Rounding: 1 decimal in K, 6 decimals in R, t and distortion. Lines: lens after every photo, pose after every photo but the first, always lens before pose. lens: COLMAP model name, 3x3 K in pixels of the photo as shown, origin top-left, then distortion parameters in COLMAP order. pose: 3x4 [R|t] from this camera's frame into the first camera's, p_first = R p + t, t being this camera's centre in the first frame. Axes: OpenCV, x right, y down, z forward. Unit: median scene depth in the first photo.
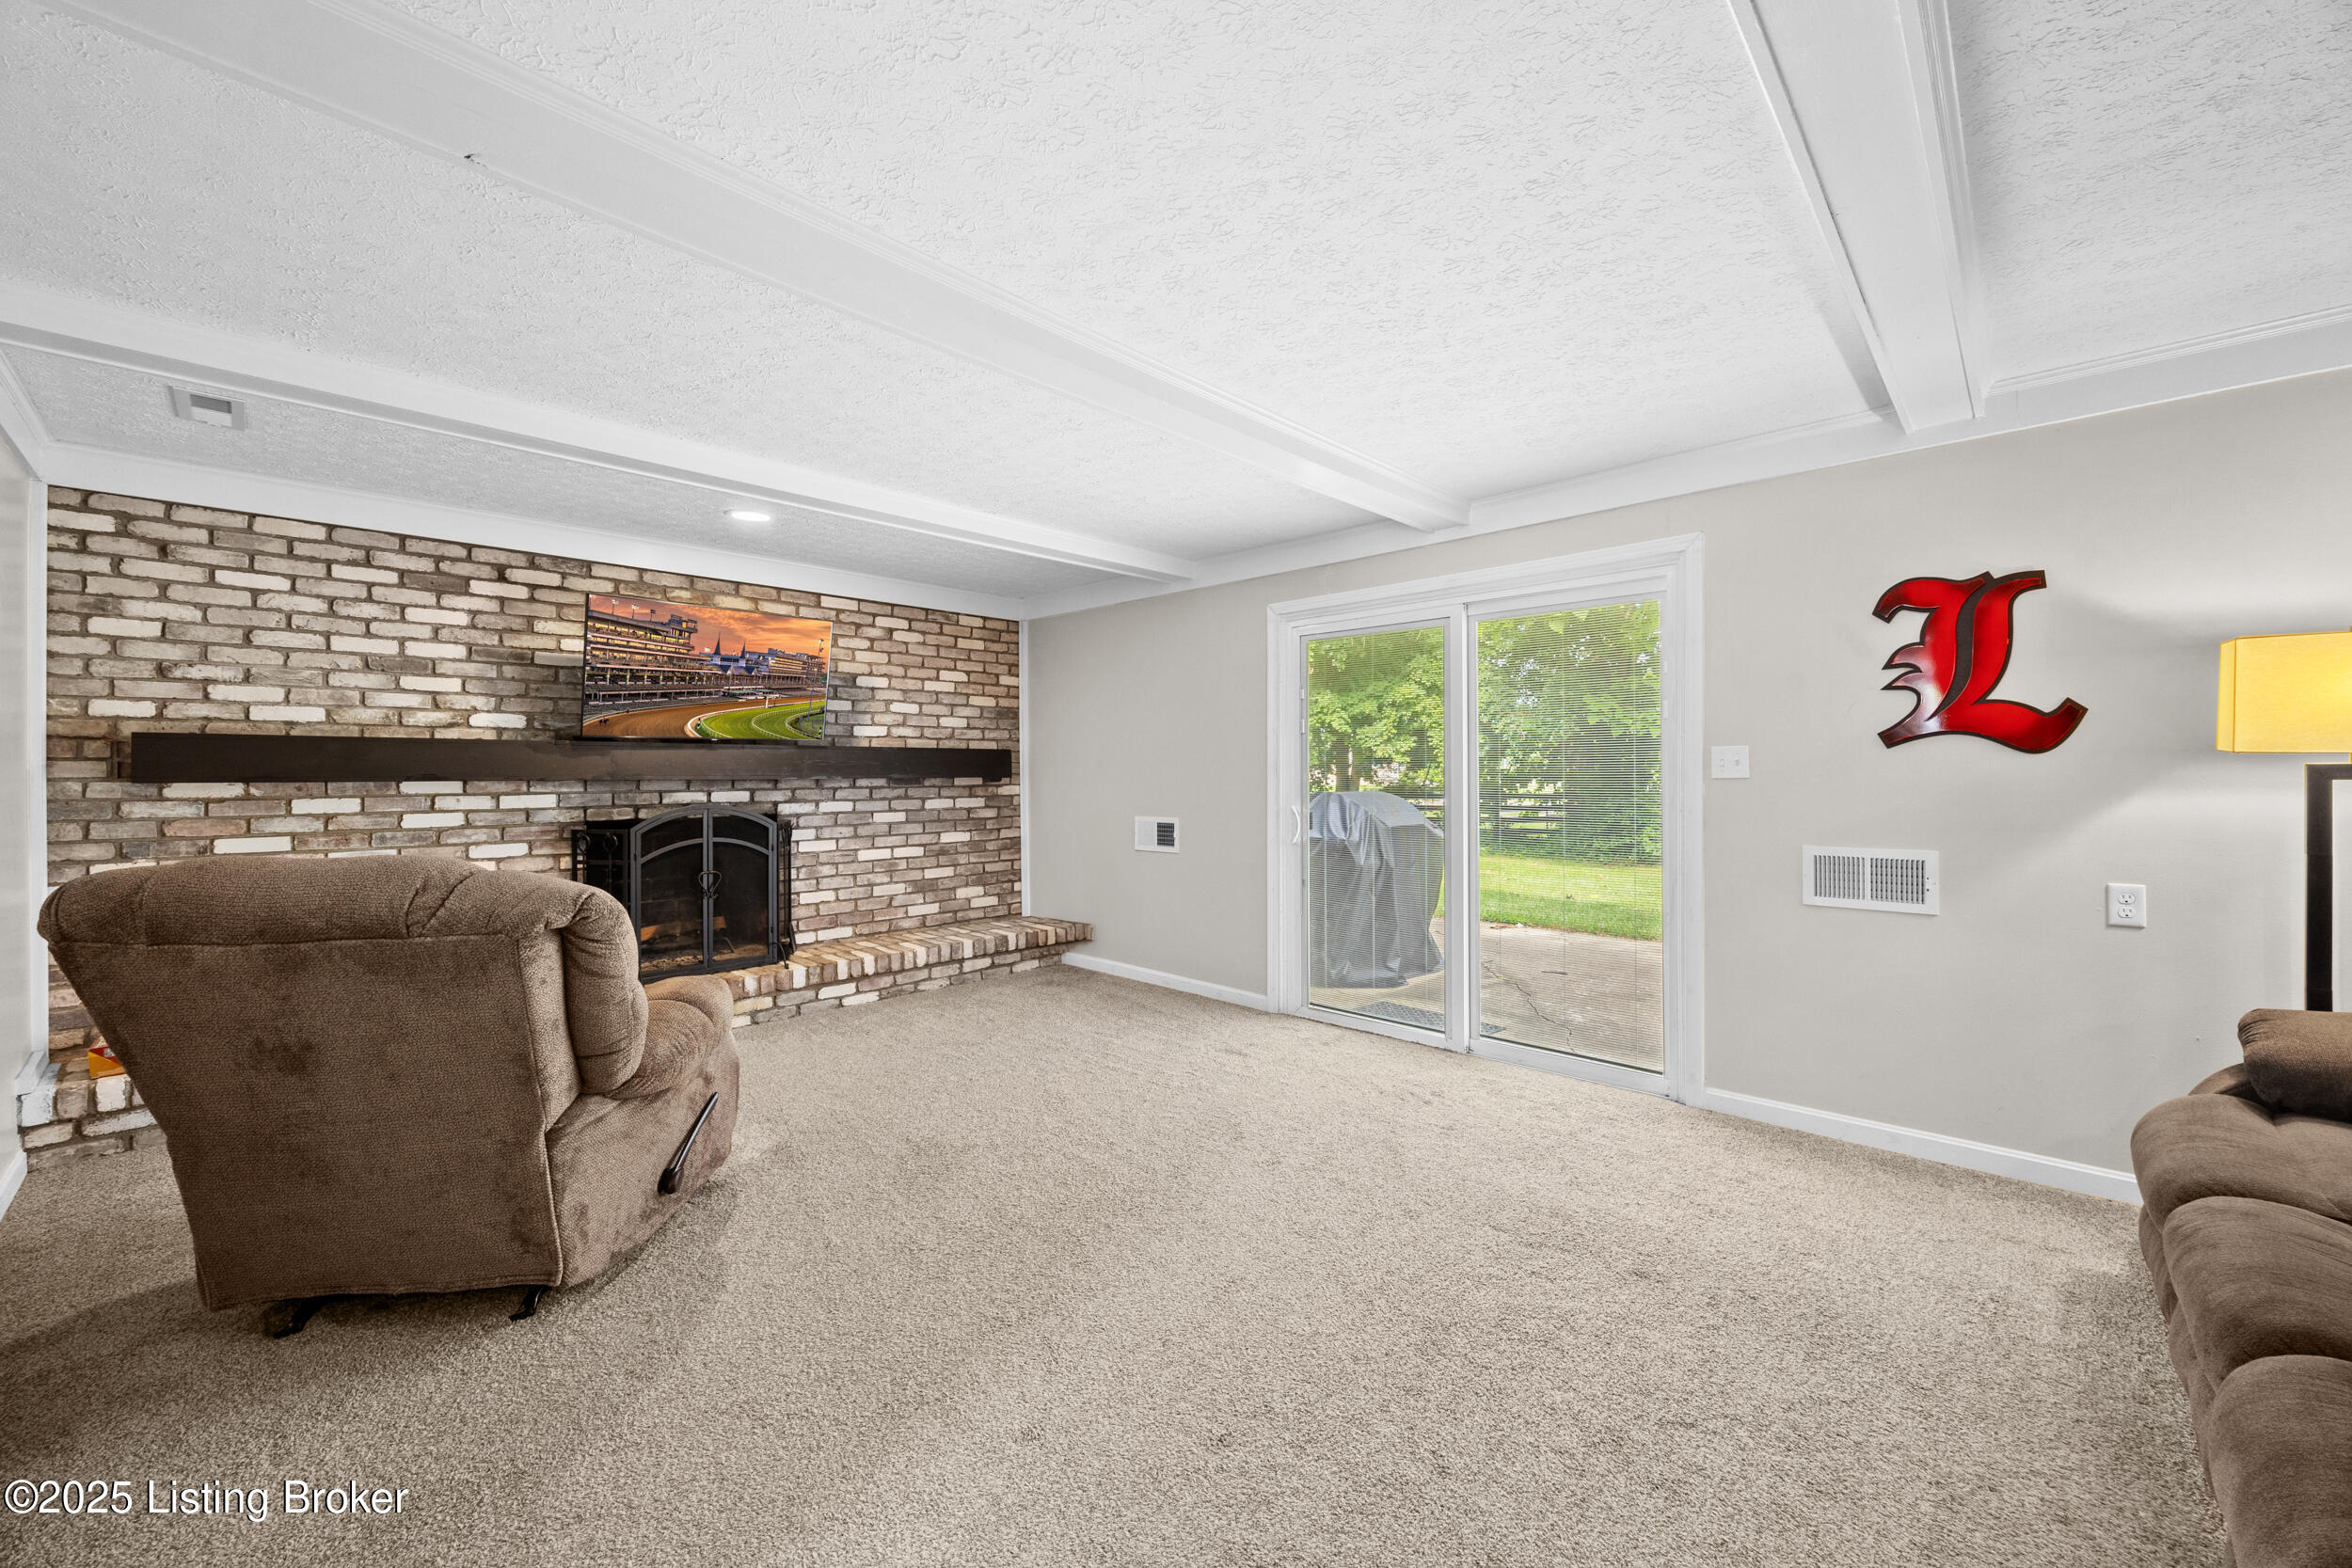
lens RADIAL K [[906.8, 0, 1175.6], [0, 906.8, 776.3], [0, 0, 1]] dist [0.002006, -0.000204]
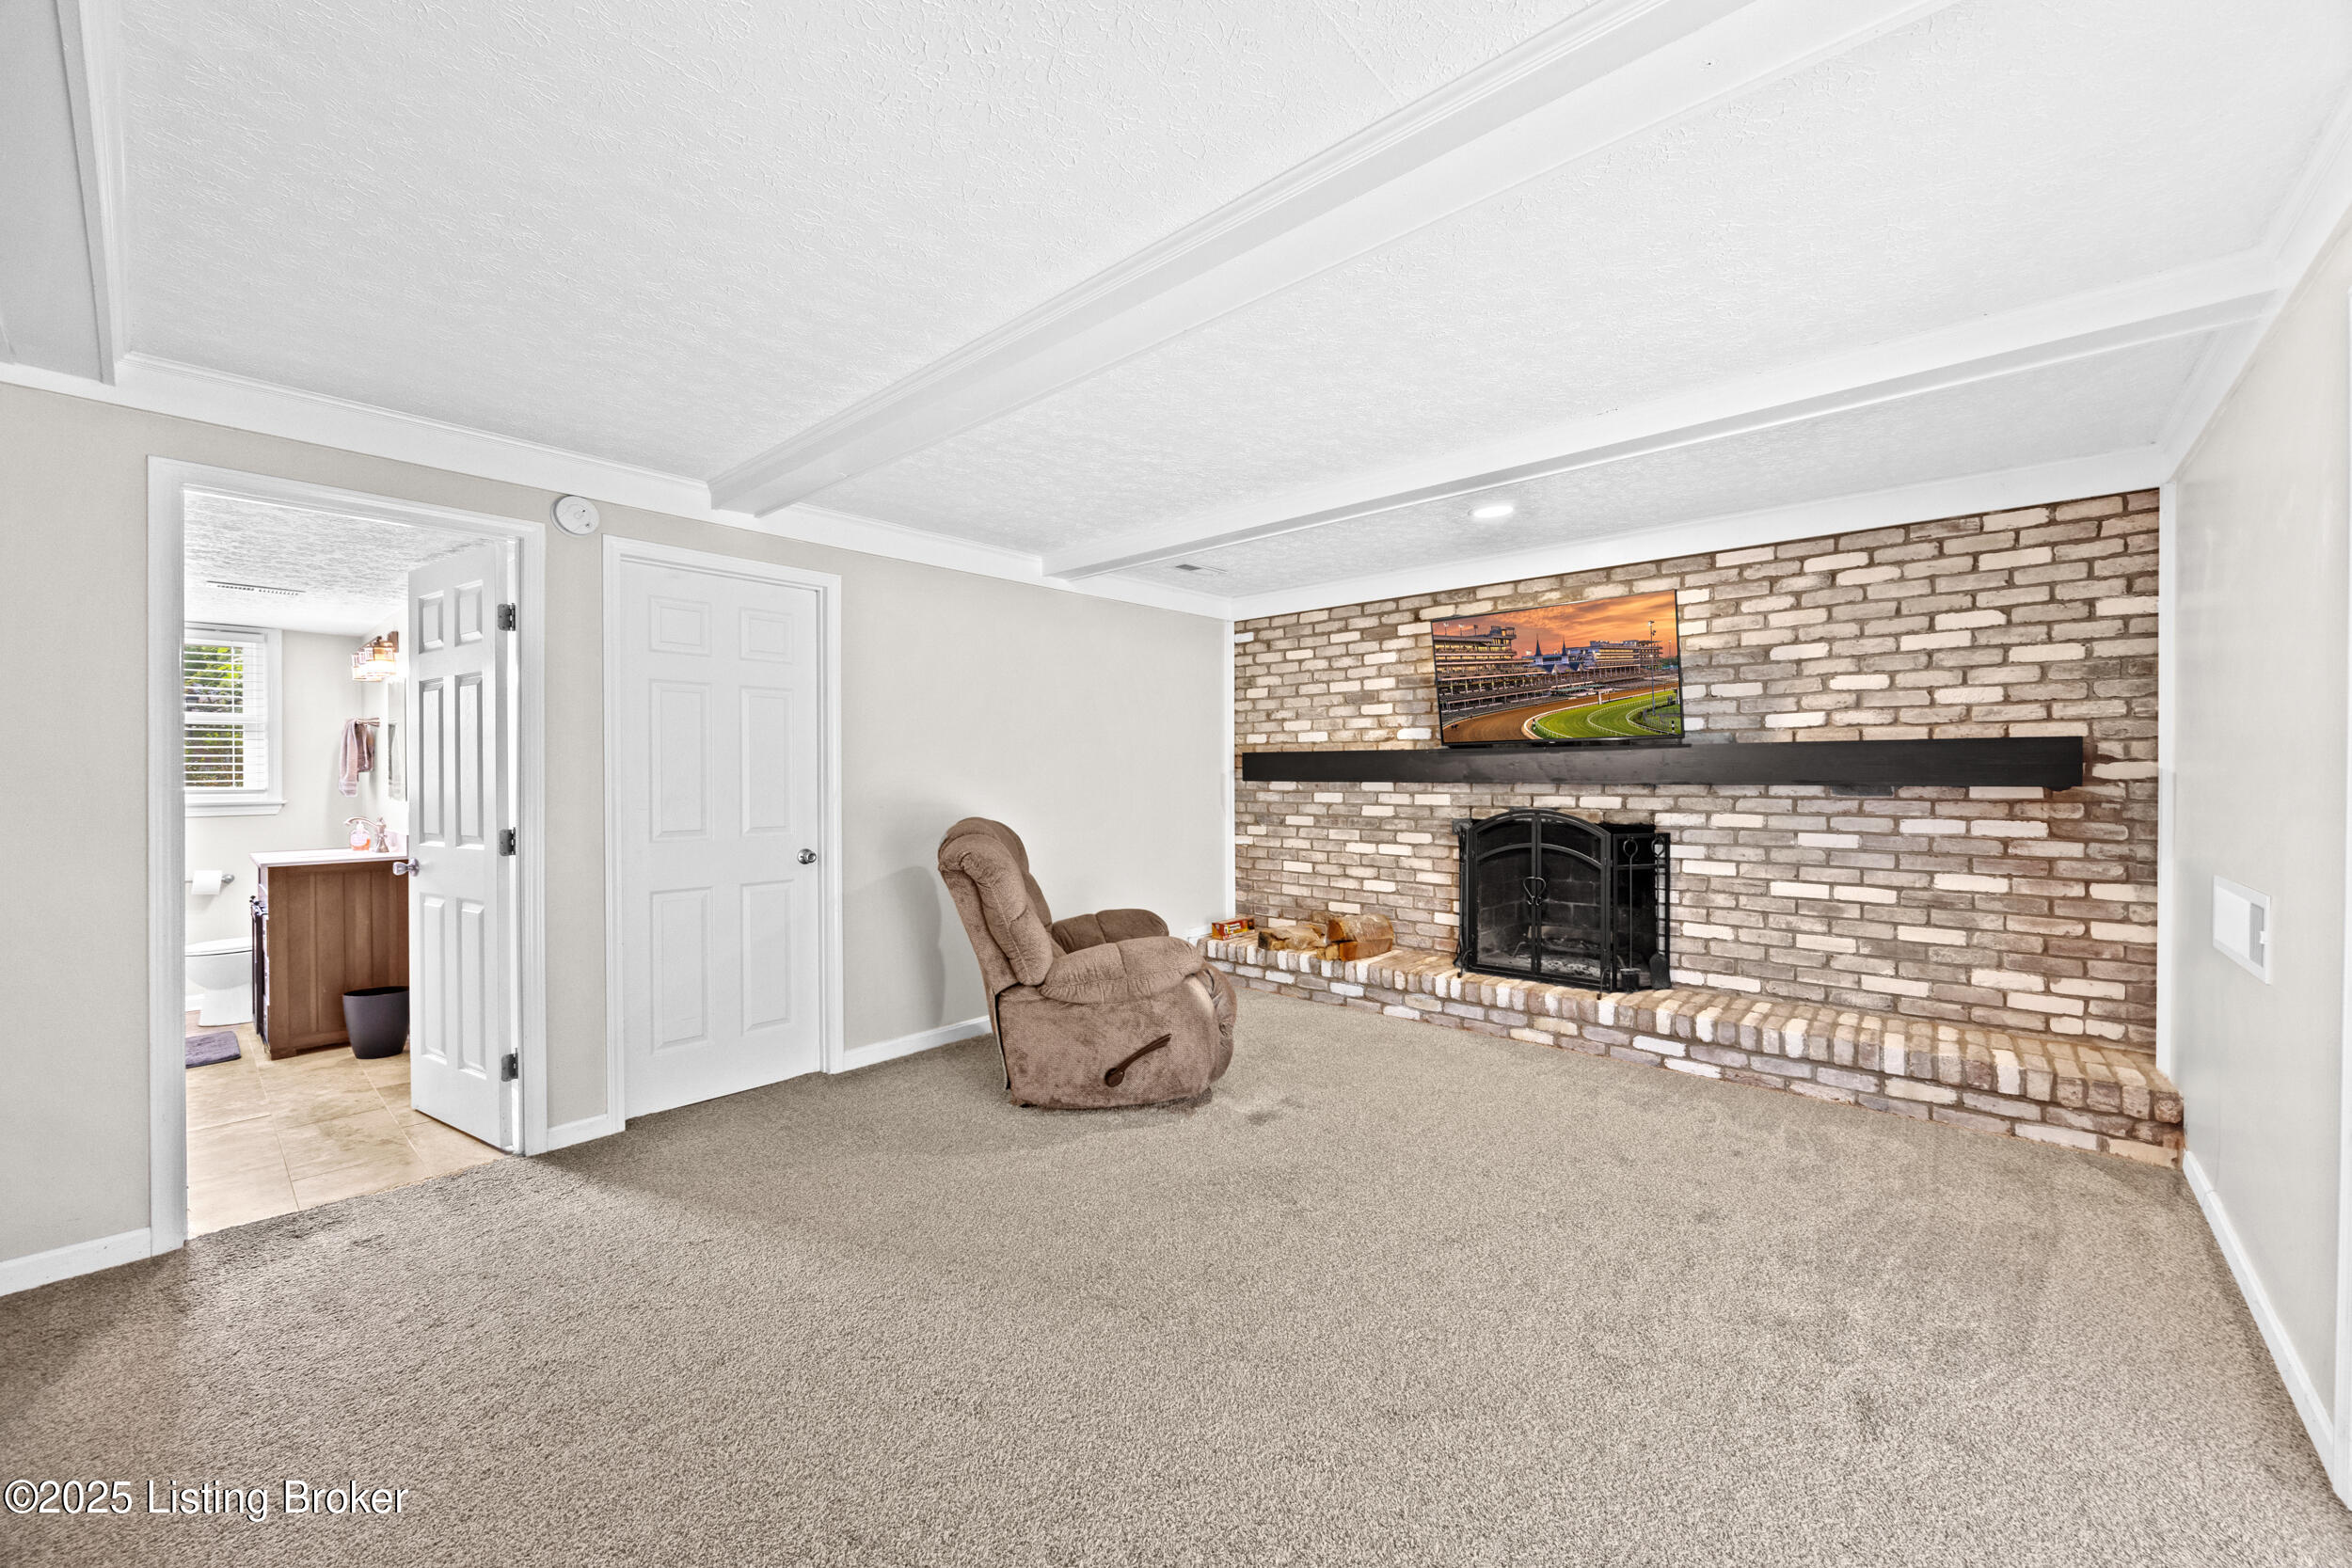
lens RADIAL K [[906.8, 0, 1176.5], [0, 906.8, 781.2], [0, 0, 1]] dist [0.002006, -0.000204]
pose [[0.039450, 0.017664, -0.999065, 0.423957], [0.001543, 0.999841, 0.017738, -0.016547], [0.999220, -0.002241, 0.039417, 0.540363]]
